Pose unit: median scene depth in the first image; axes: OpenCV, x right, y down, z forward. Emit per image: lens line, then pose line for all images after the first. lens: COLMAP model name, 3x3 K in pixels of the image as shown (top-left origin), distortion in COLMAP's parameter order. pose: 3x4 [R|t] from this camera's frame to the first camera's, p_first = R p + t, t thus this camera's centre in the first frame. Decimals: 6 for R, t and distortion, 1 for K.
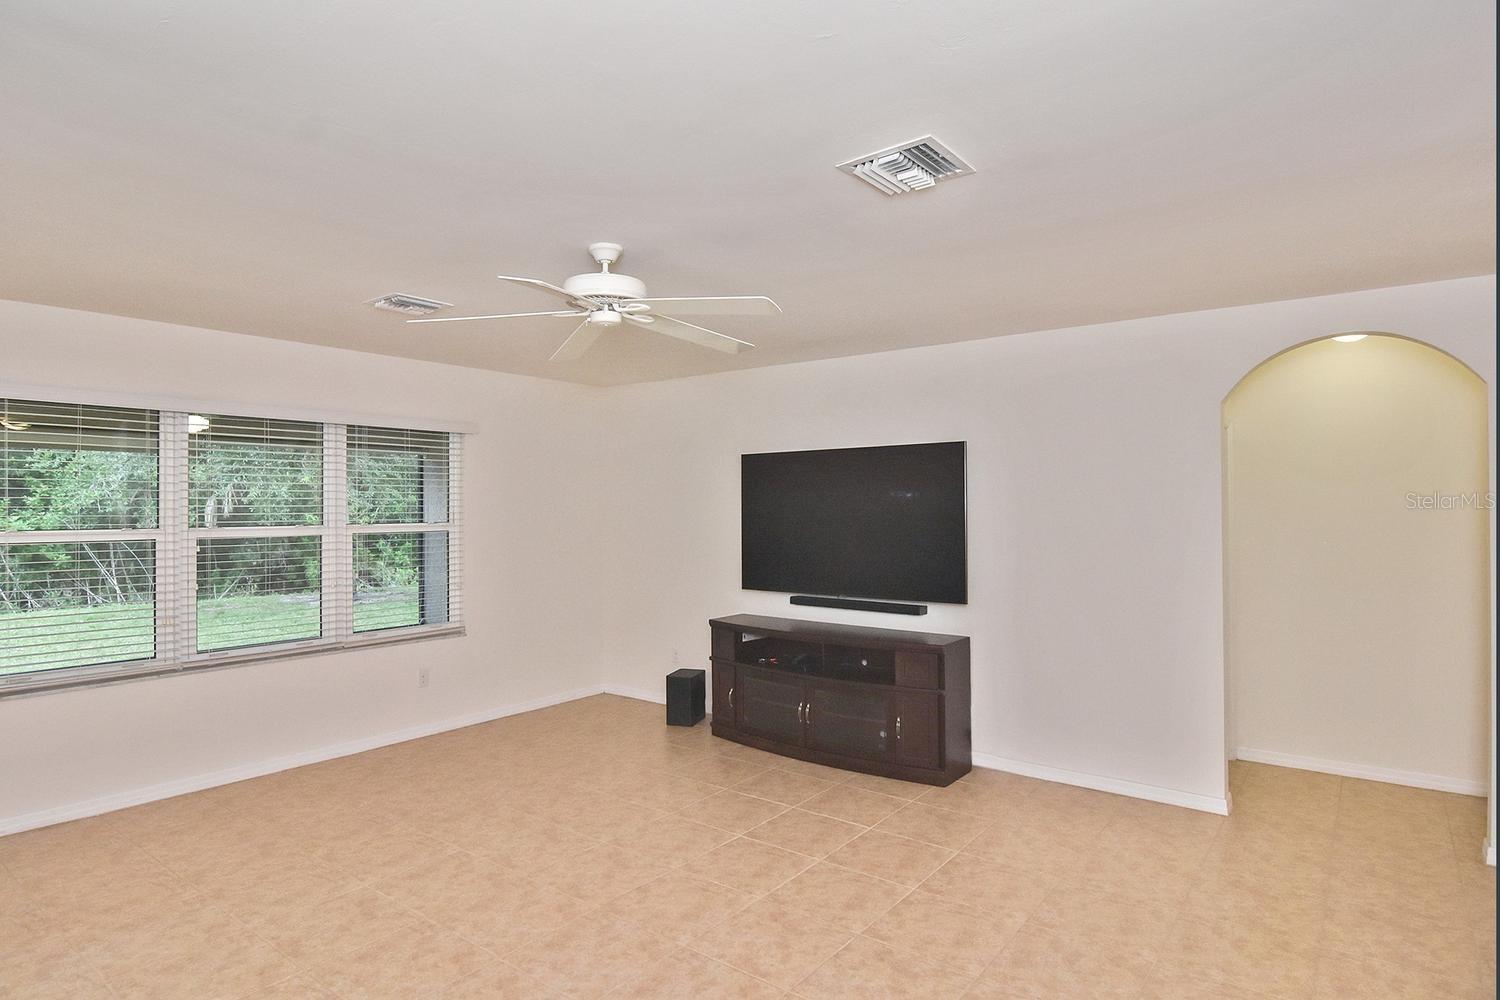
lens RADIAL K [[830.6, 0, 745.0], [0, 830.6, 499.1], [0, 0, 1]] dist [-0.008416, -0.008581]
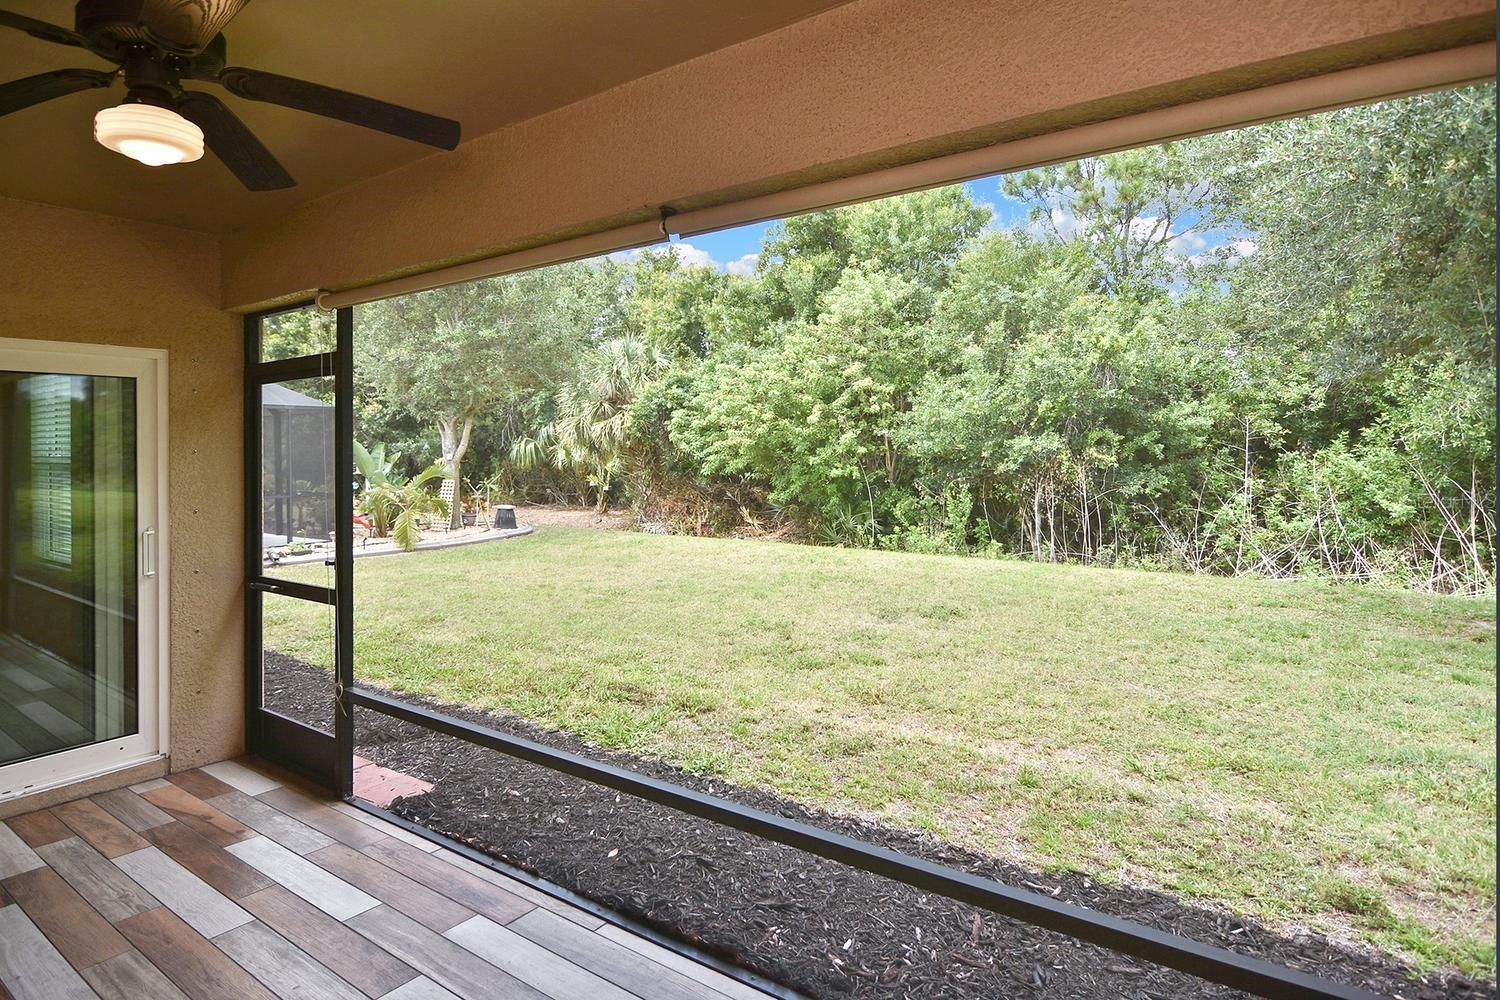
lens RADIAL K [[830.6, 0, 717.0], [0, 830.6, 437.8], [0, 0, 1]] dist [-0.008416, -0.008581]
pose [[0.020545, -0.010803, -0.999731, -0.410784], [0.009703, 0.999897, -0.010605, 0.040039], [0.999742, -0.009482, 0.020647, 1.661842]]
